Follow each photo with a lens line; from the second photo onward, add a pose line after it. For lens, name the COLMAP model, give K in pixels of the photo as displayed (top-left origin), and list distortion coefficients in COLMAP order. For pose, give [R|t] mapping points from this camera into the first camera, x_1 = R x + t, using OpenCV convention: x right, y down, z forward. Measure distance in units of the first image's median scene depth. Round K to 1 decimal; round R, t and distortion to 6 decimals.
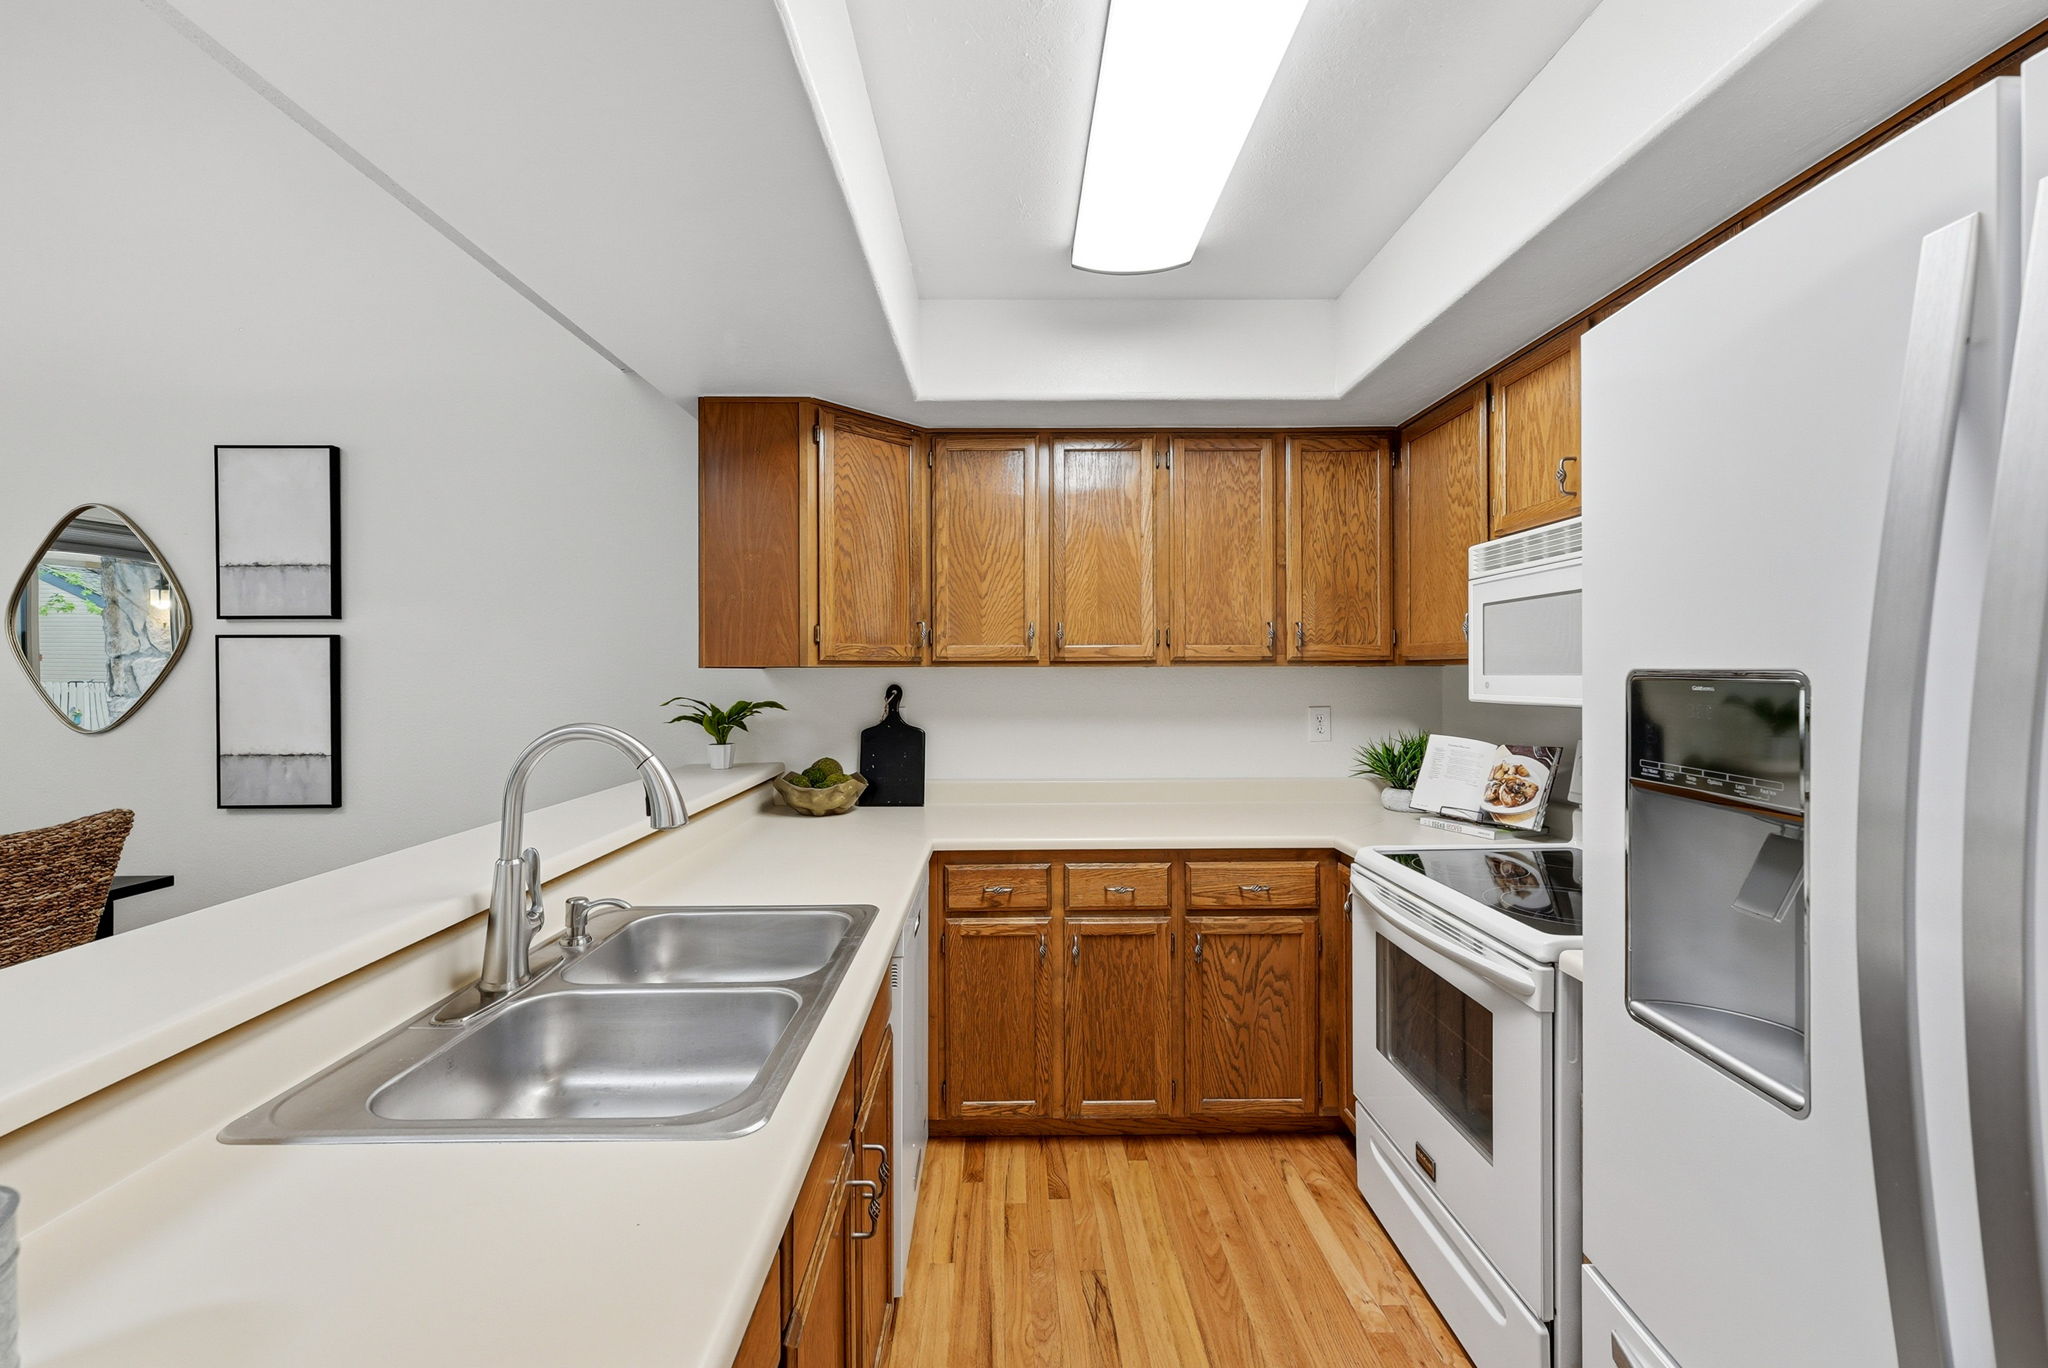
lens RADIAL K [[833.3, 0, 1019.9], [0, 833.3, 670.0], [0, 0, 1]] dist [0.000400, 0.000198]
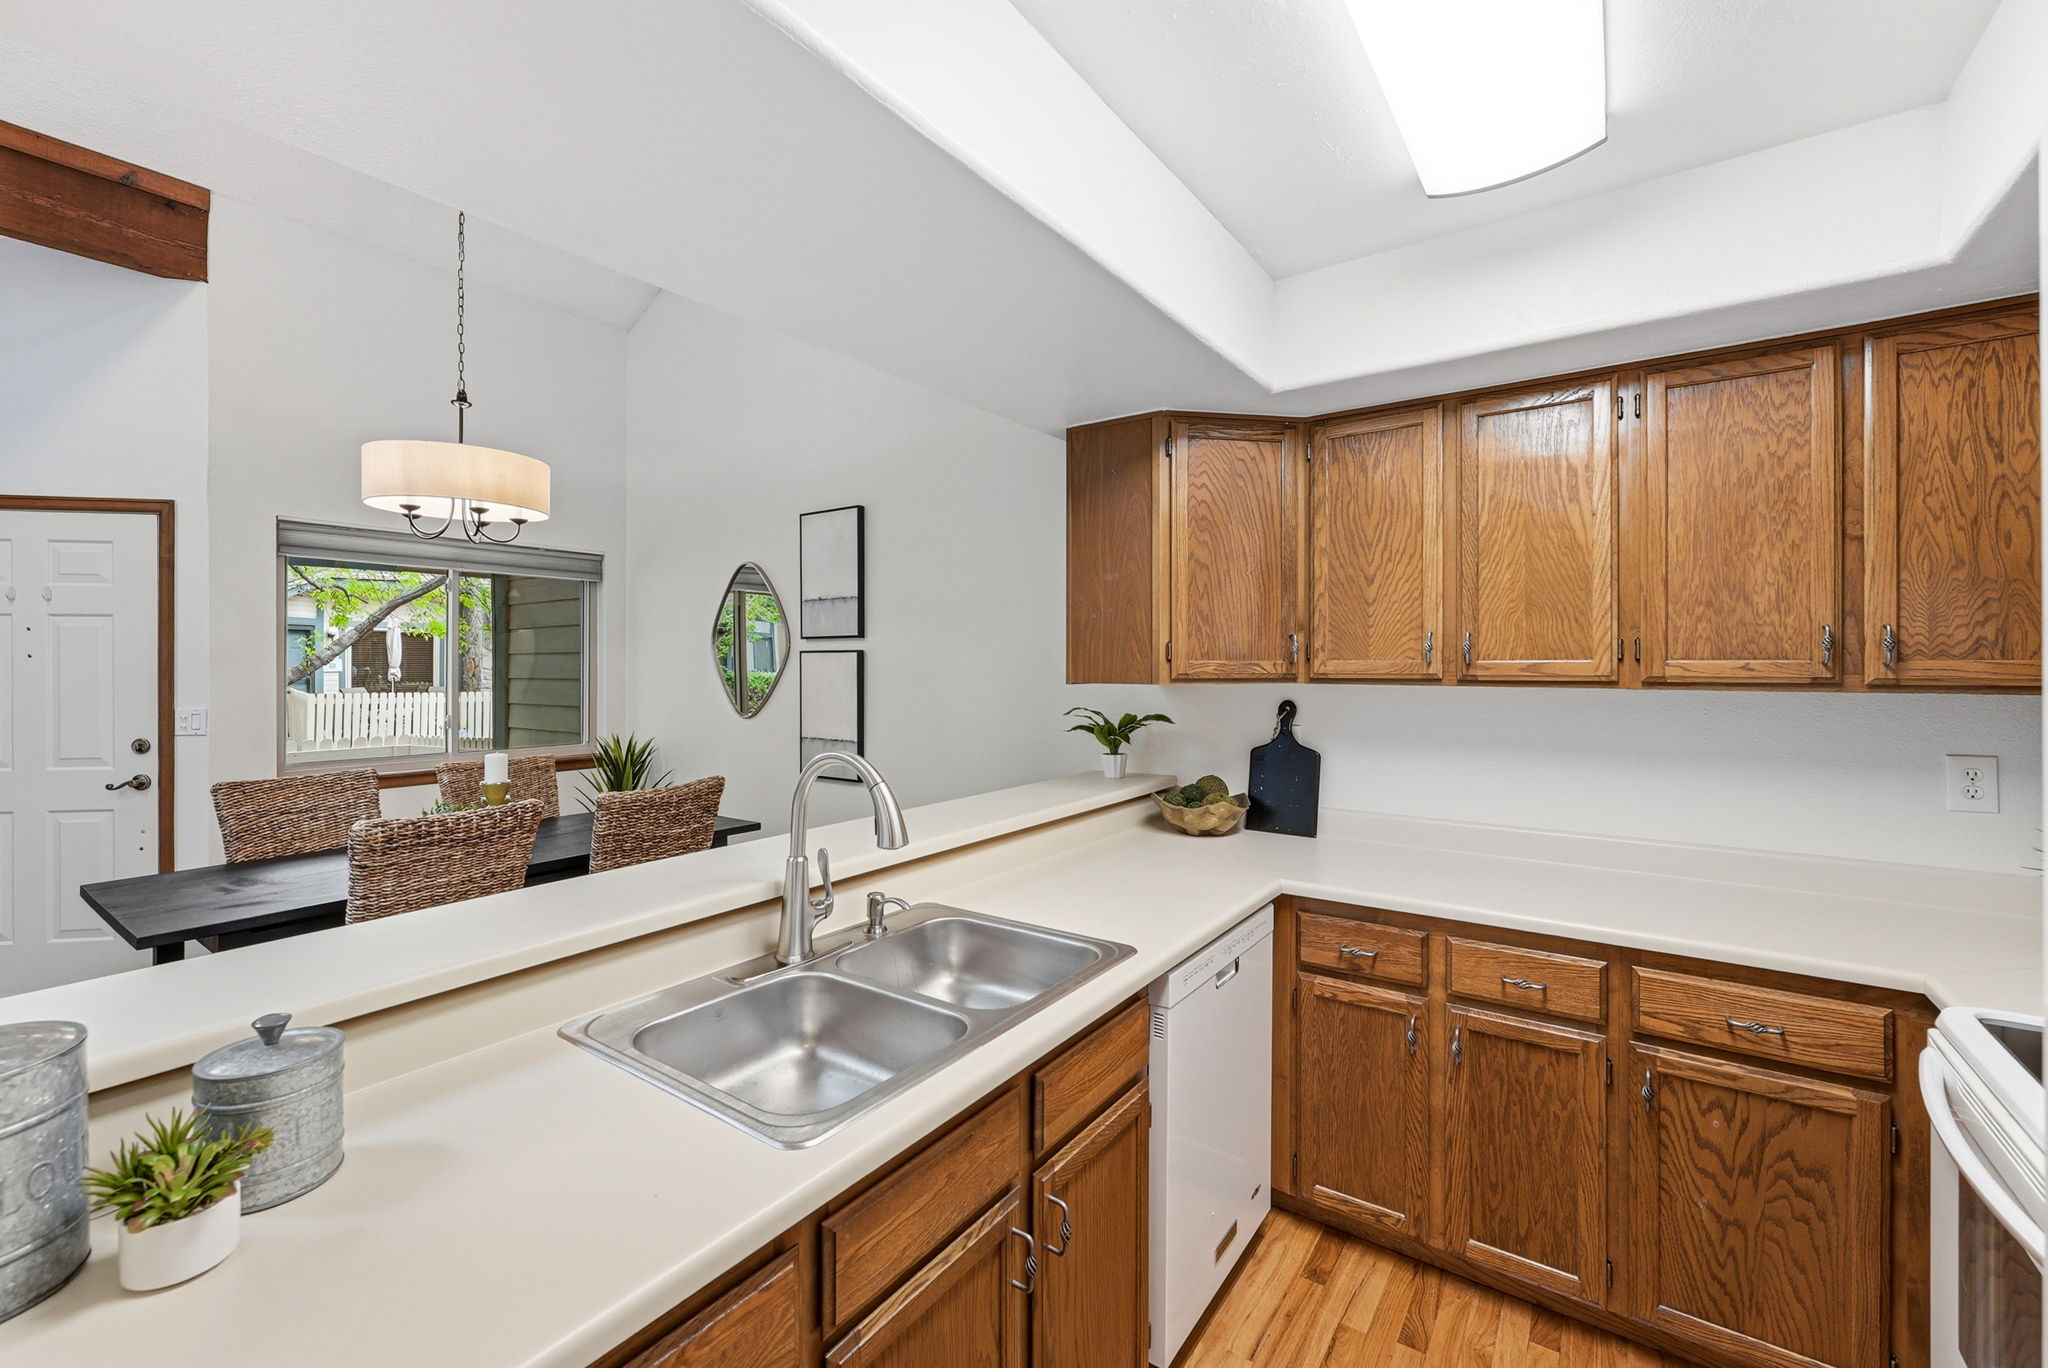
lens RADIAL K [[849.0, 0, 1019.1], [0, 849.0, 661.2], [0, 0, 1]] dist [-0.001637, 0.000674]
pose [[0.806339, 0.001441, -0.591453, 0.194879], [-0.001212, 0.999999, 0.000785, -0.031086], [0.591453, 0.000084, 0.806339, 0.089840]]
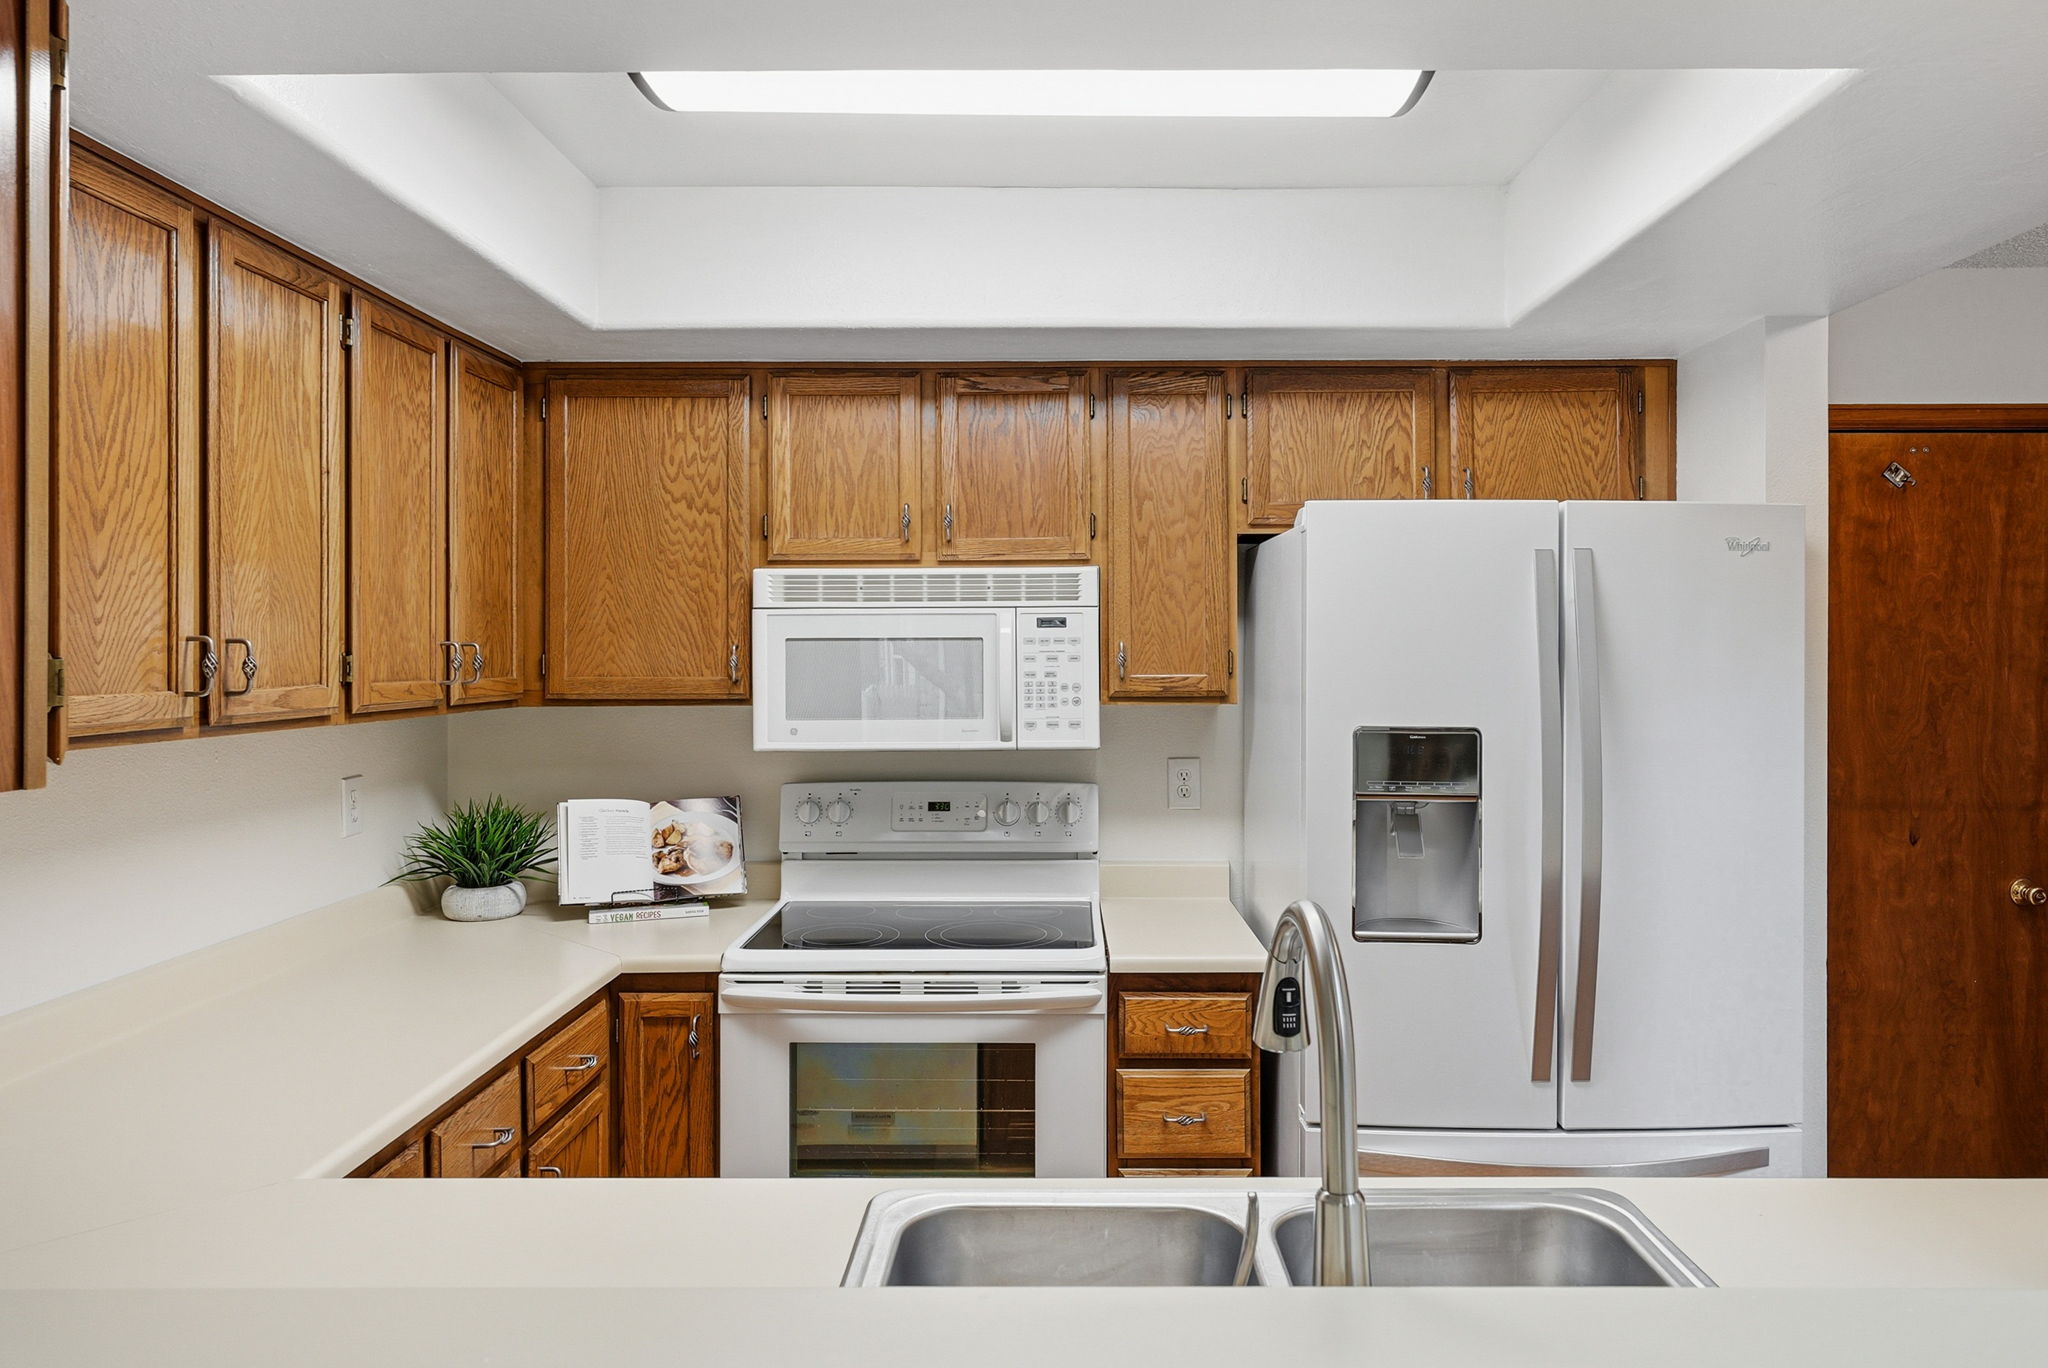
lens RADIAL K [[1364.4, 0, 1040.2], [0, 1364.4, 641.4], [0, 0, 1]] dist [-0.005673, -0.000992]
pose [[0.025029, 0.009815, 0.999639, -0.724292], [0.000027, 0.999952, -0.009819, -0.052249], [-0.999687, 0.000273, 0.025028, 0.583945]]
